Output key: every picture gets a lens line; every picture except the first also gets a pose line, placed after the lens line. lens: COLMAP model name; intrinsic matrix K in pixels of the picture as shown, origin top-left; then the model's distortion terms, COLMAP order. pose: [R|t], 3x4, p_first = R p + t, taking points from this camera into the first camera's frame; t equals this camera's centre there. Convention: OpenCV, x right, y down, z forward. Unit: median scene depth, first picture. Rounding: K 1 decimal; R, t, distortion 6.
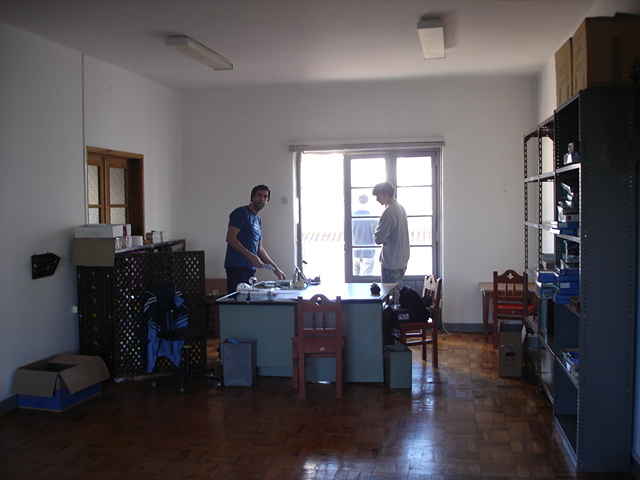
lens RADIAL K [[707.0, 0, 320.0], [0, 707.0, 240.0], [0, 0, 1]] dist [-0.083579, -0.094717]
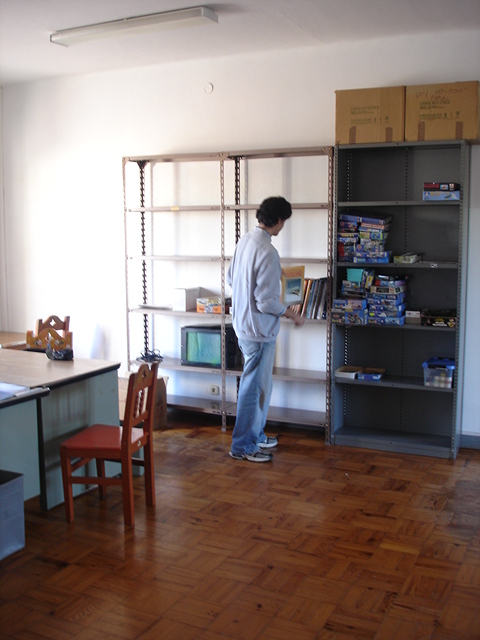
lens RADIAL K [[707.0, 0, 240.0], [0, 707.0, 320.0], [0, 0, 1]] dist [-0.083579, -0.094717]
pose [[0.285230, -0.101783, 0.953040, -0.585001], [0.046606, 0.994642, 0.092277, -0.023862], [-0.957325, 0.018097, 0.288445, 0.671524]]
